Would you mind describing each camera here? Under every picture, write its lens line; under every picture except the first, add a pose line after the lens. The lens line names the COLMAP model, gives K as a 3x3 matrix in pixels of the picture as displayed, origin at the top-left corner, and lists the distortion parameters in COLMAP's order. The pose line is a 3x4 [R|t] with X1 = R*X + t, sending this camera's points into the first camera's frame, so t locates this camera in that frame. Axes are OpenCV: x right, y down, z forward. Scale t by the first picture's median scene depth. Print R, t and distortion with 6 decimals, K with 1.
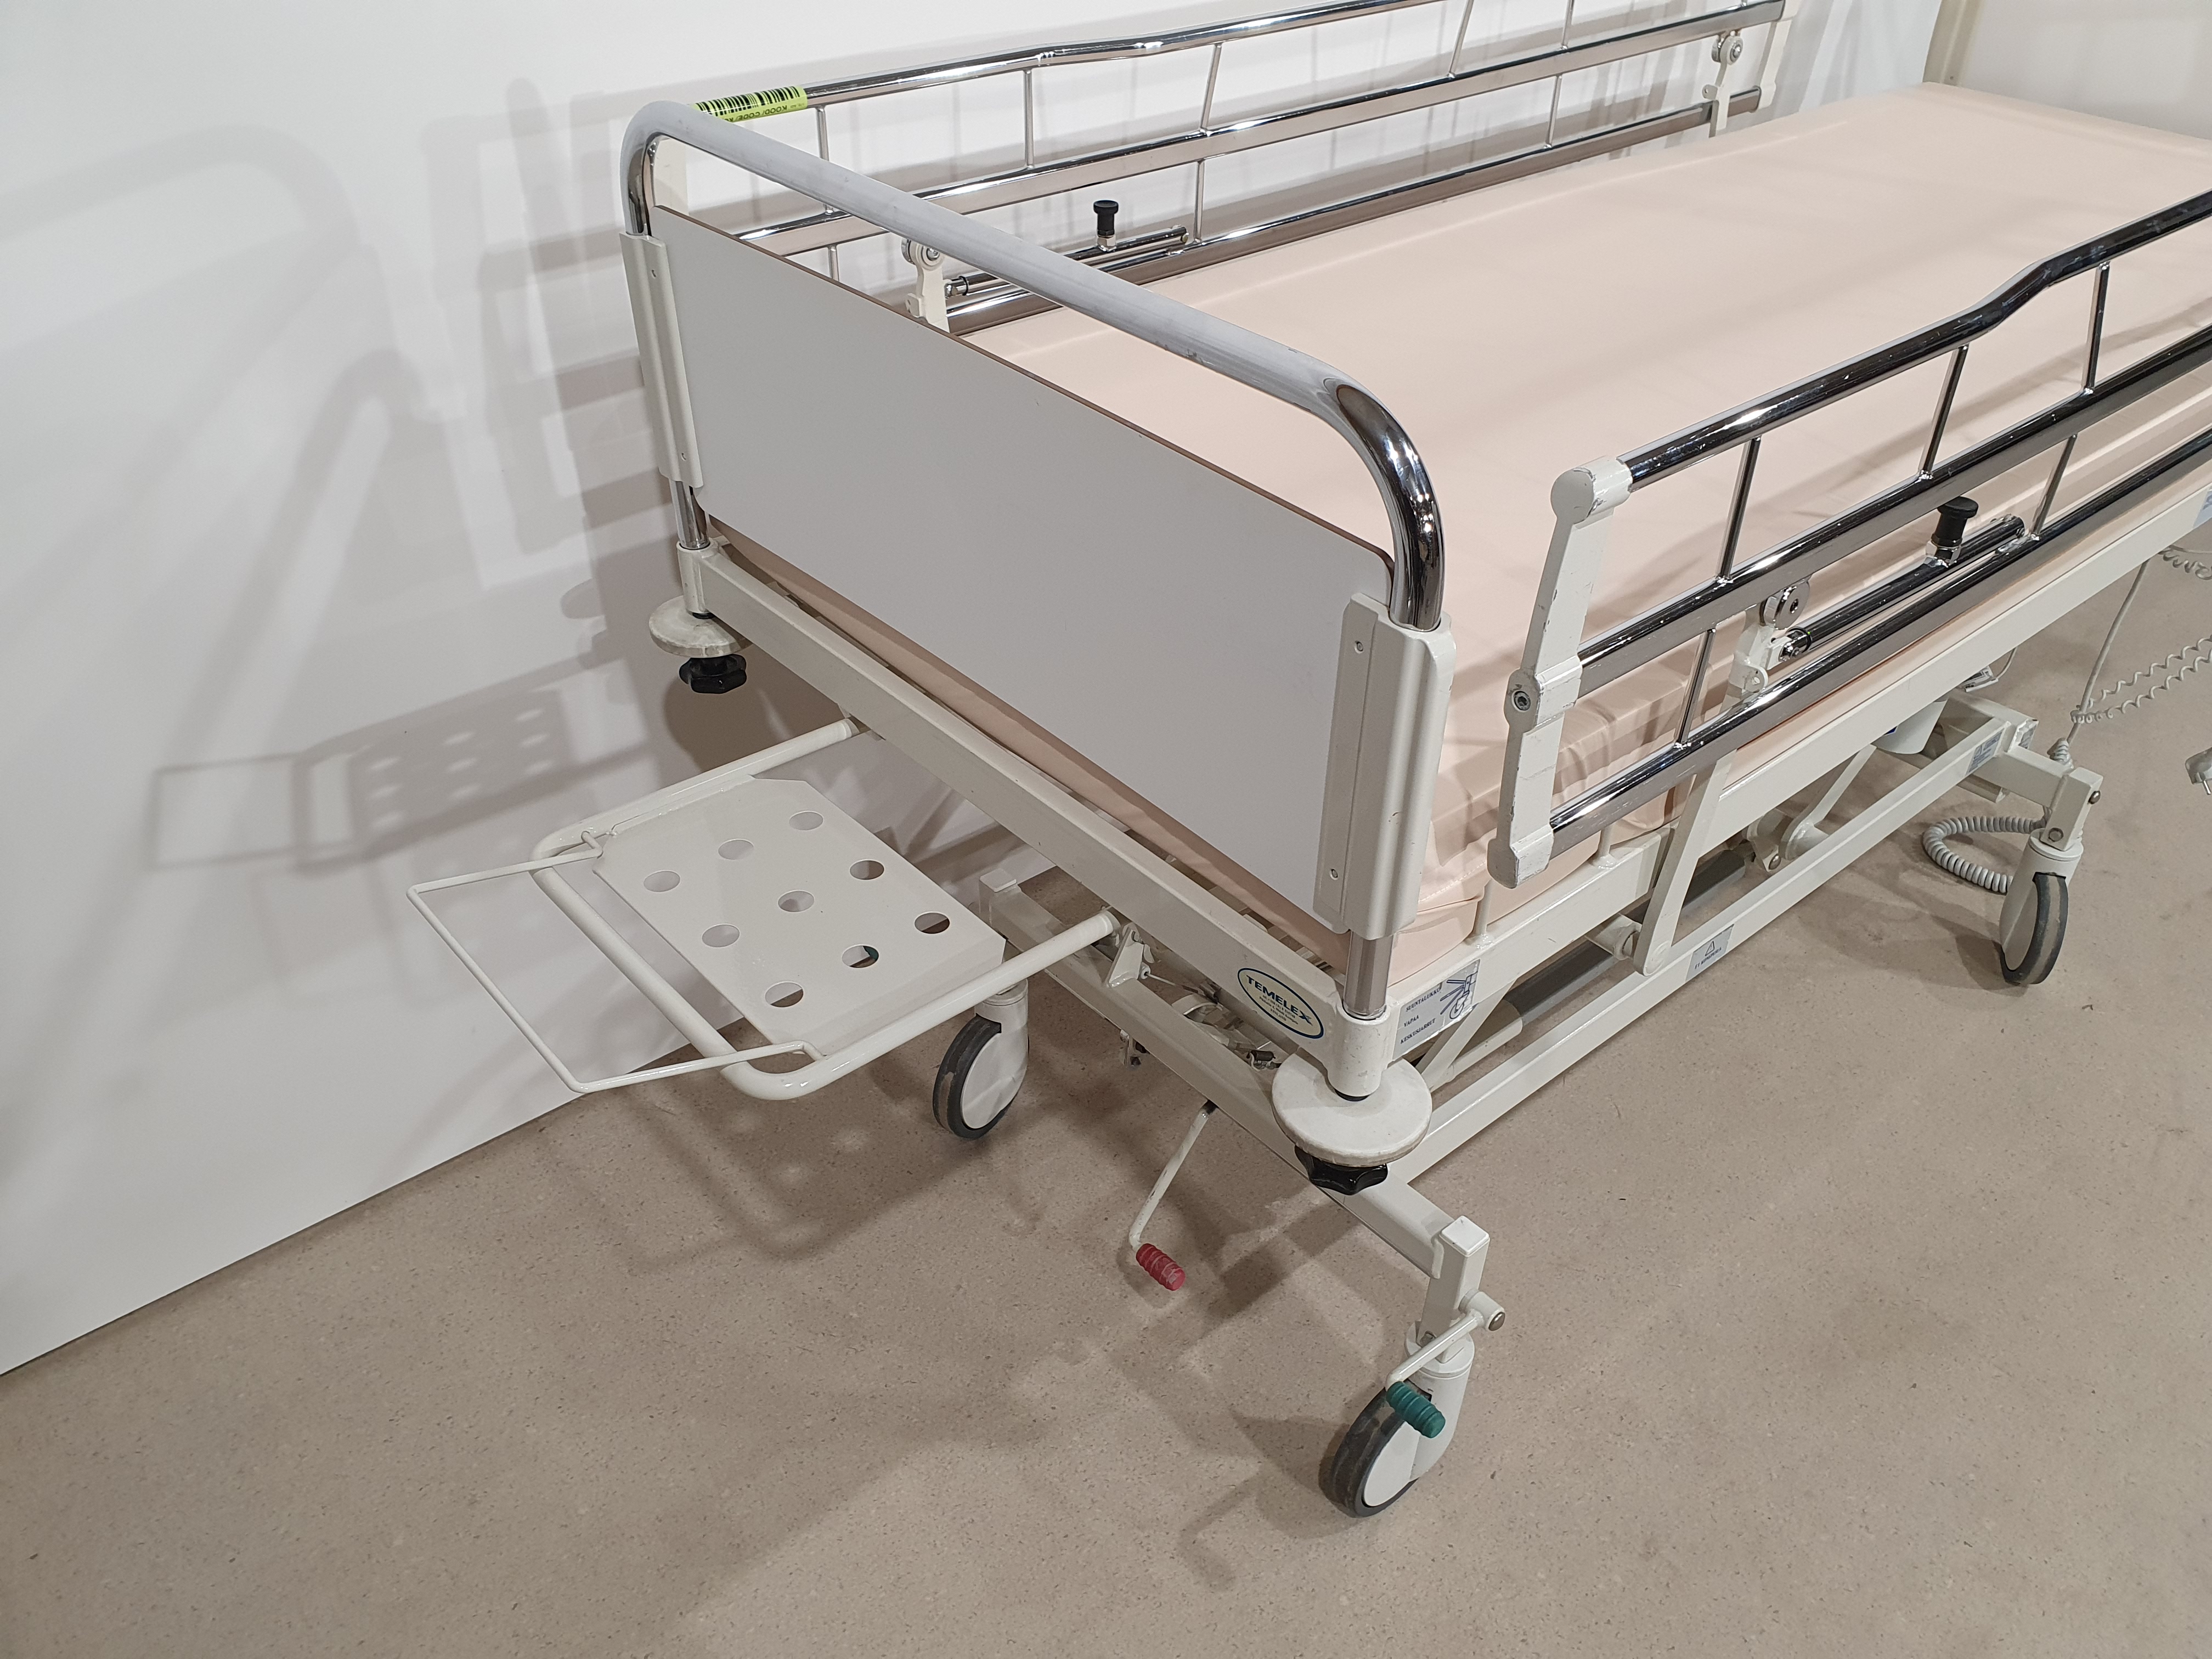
lens RADIAL K [[1674.9, 0, 1107.1], [0, 1674.9, 825.8], [0, 0, 1]] dist [0.009065, 0.008268]
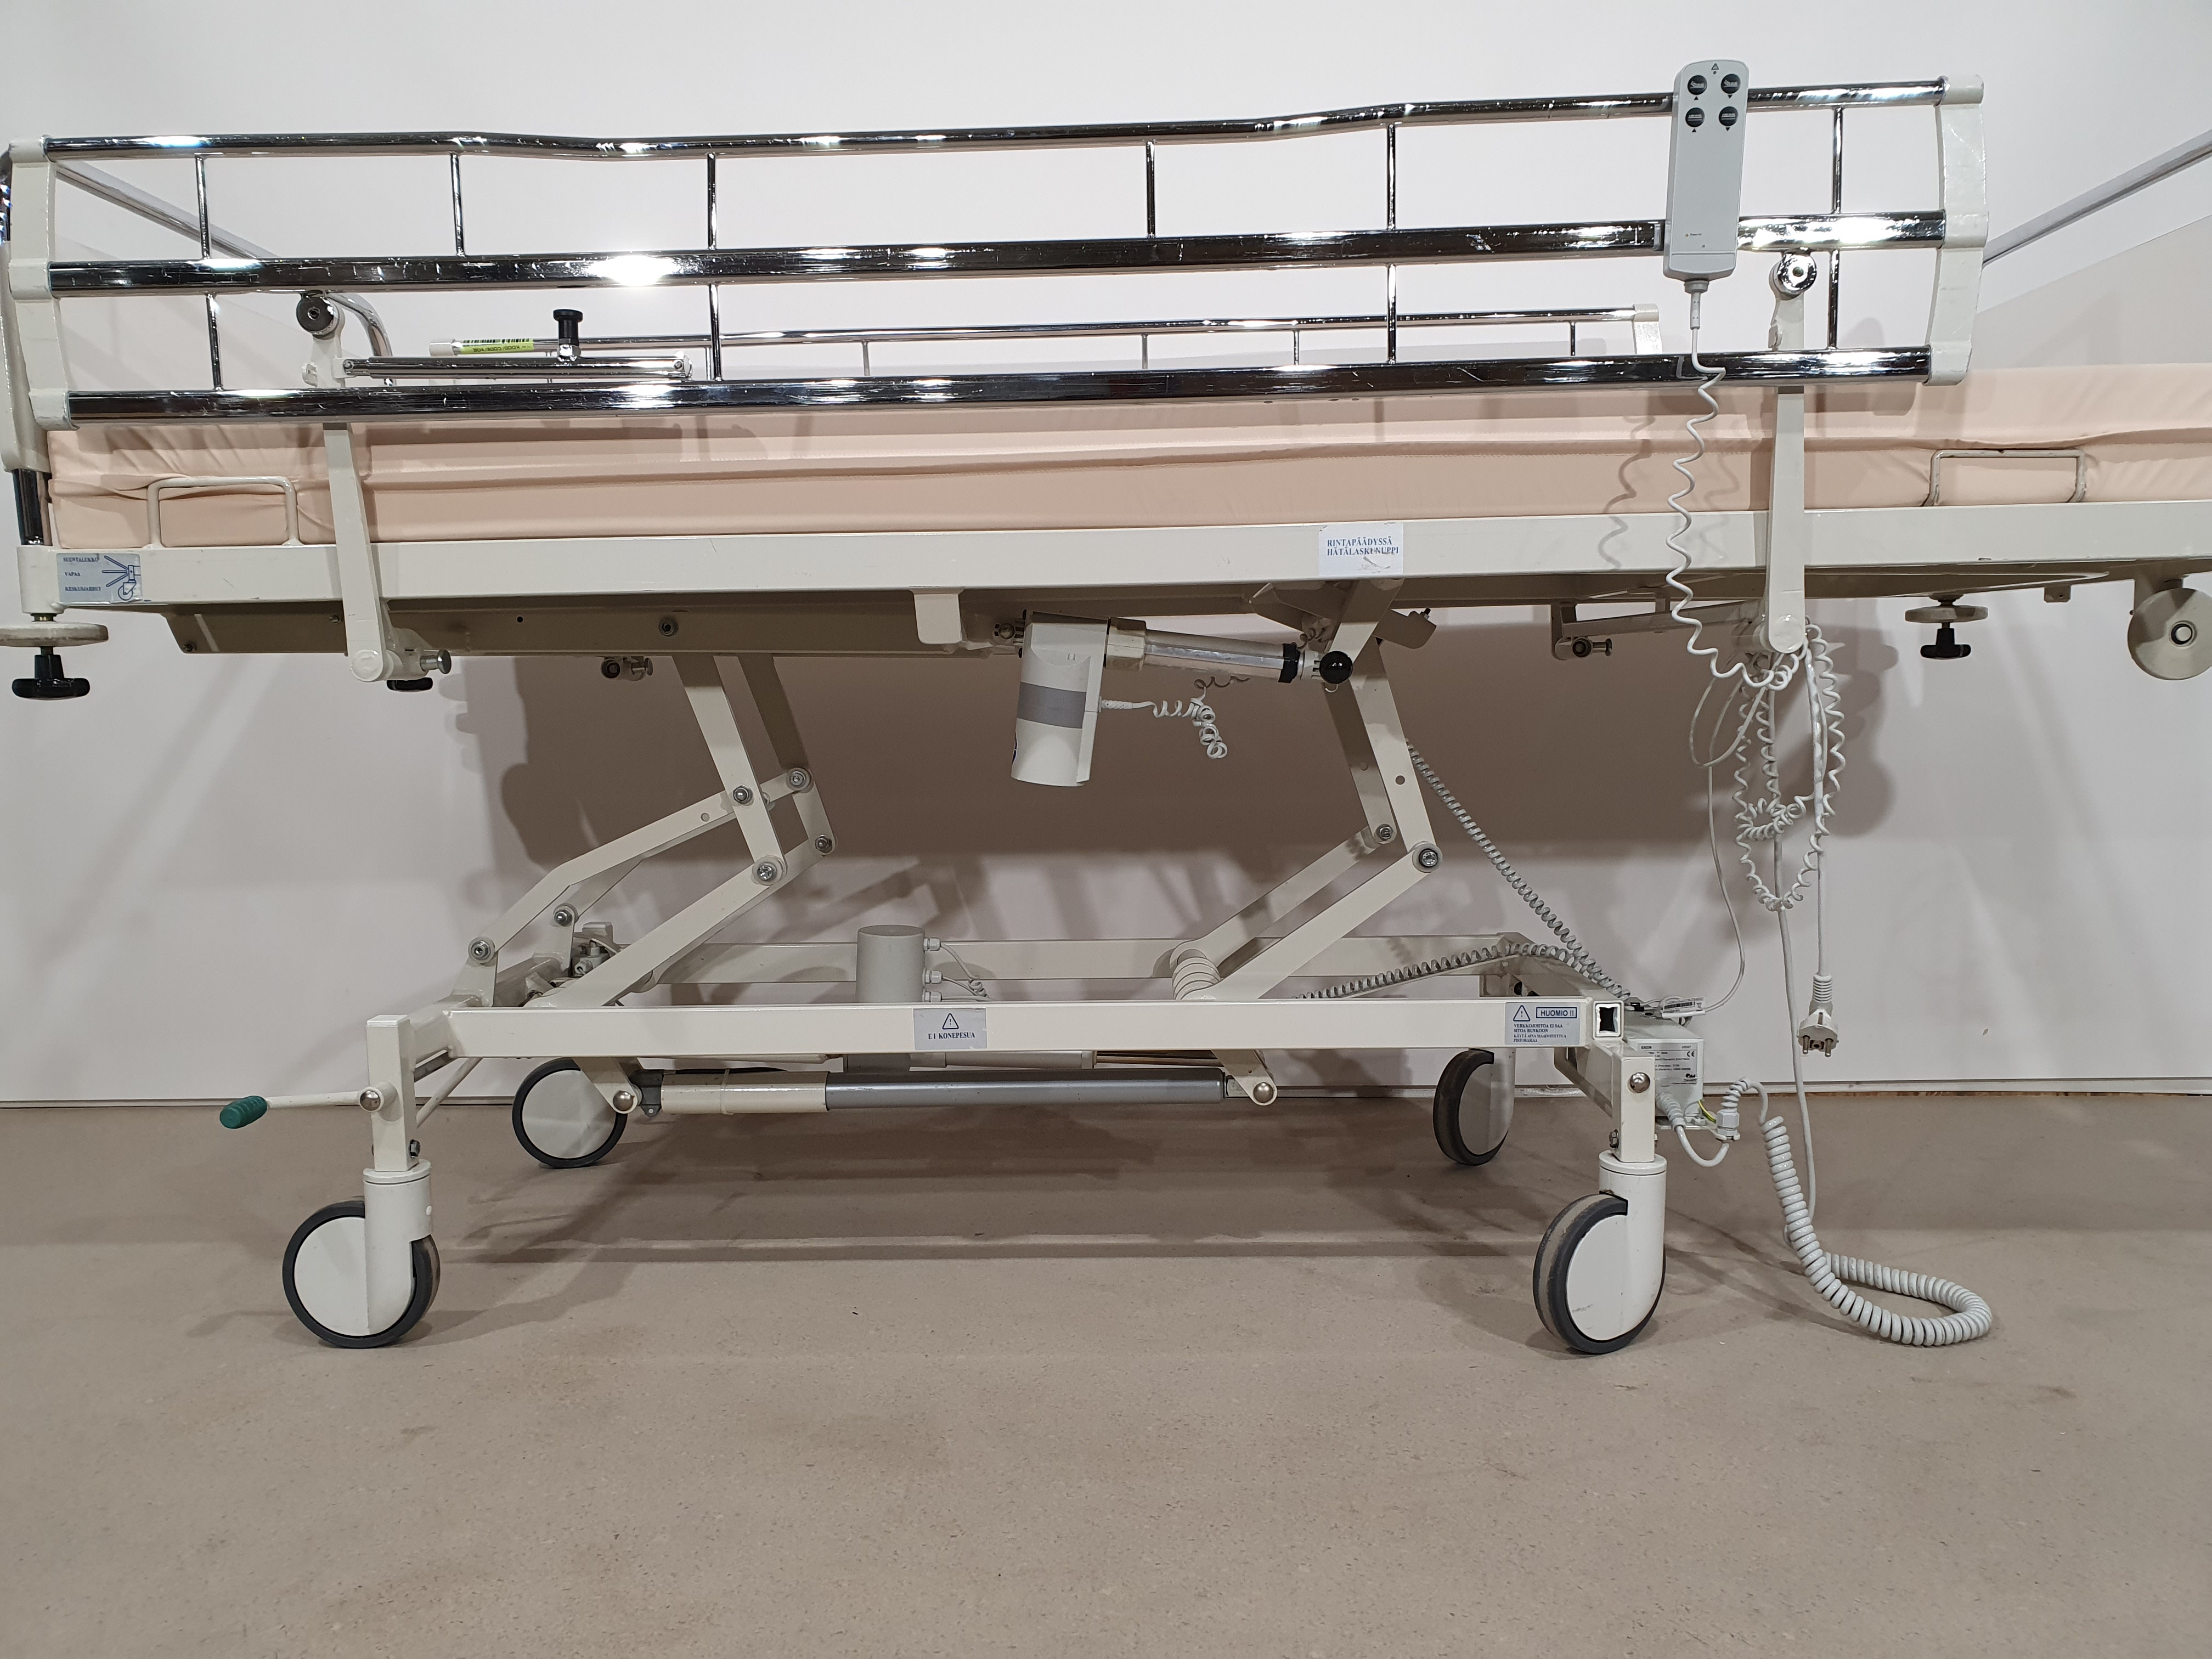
lens RADIAL K [[1680.1, 0, 1113.5], [0, 1680.1, 890.7], [0, 0, 1]] dist [-0.085741, 0.149312]
pose [[0.750668, 0.057446, -0.658177, 1.045346], [-0.366597, 0.864997, -0.342617, 0.295844], [0.549640, 0.498478, 0.670385, 0.374800]]
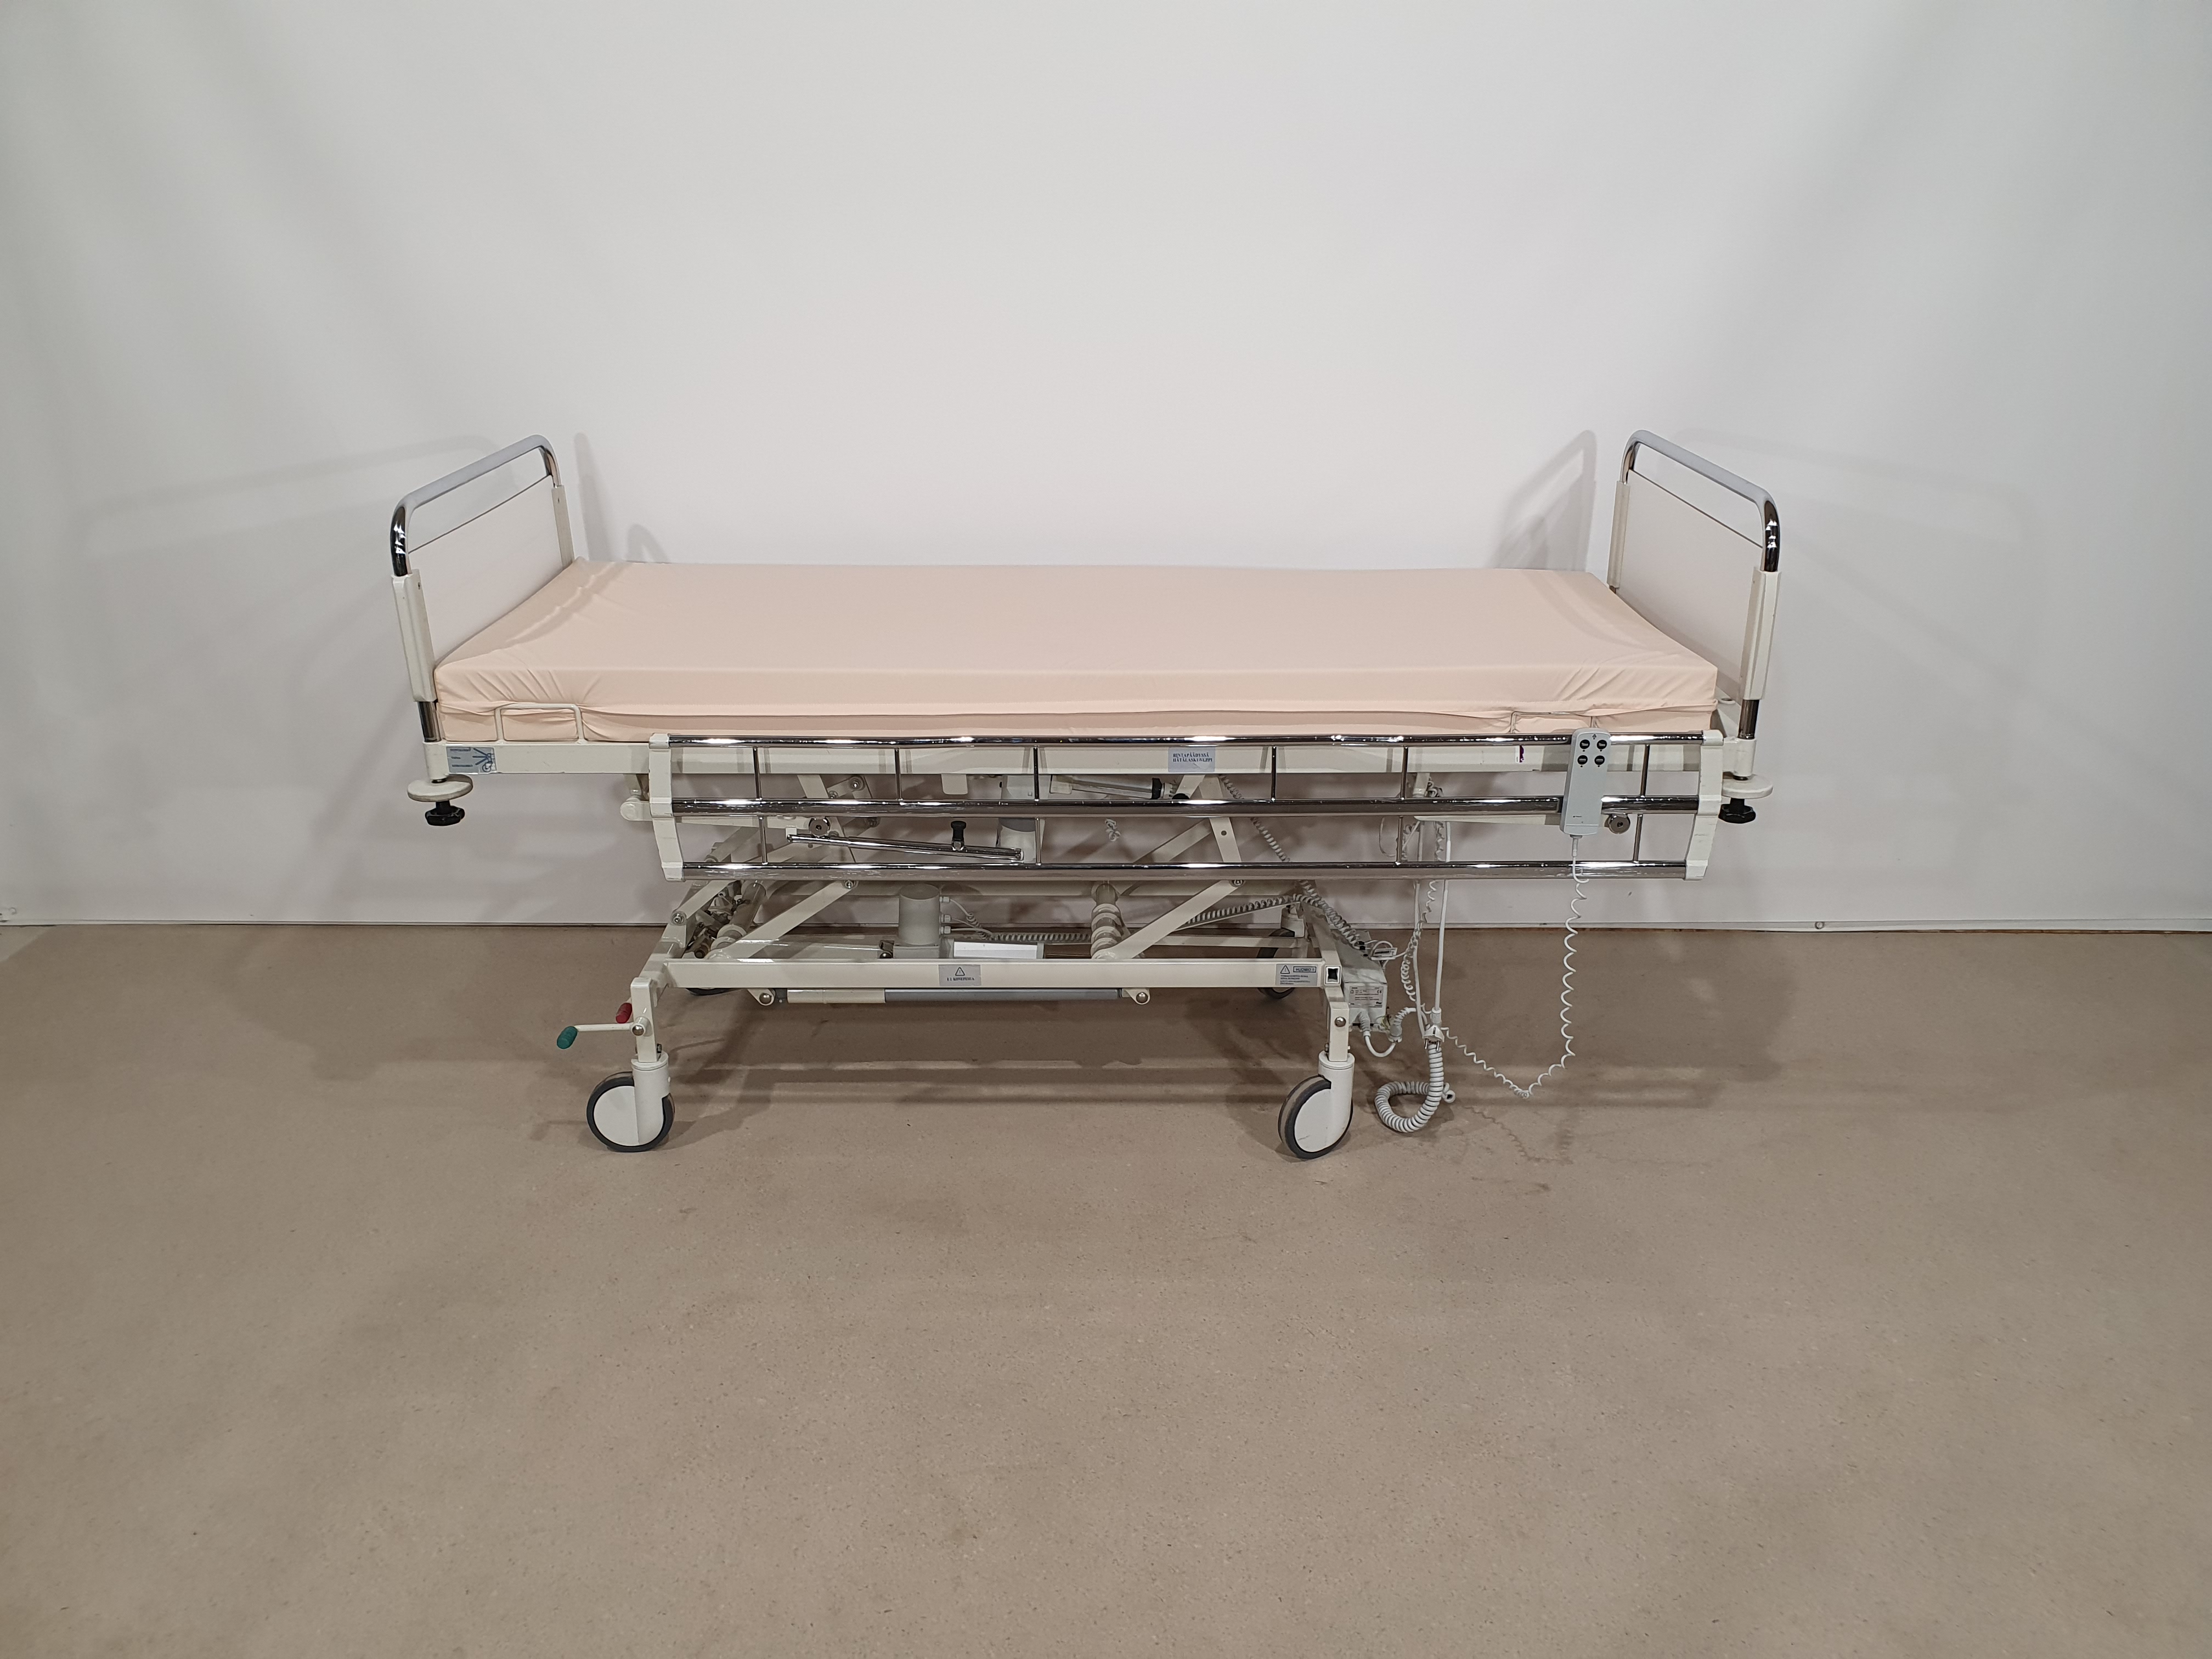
lens RADIAL K [[1681.1, 0, 1115.3], [0, 1681.1, 835.2], [0, 0, 1]] dist [0.016131, -0.006558]
pose [[0.767089, 0.226020, -0.600407, 1.446181], [-0.366771, 0.922359, -0.121375, 0.090580], [0.526358, 0.313318, 0.790430, -0.283630]]
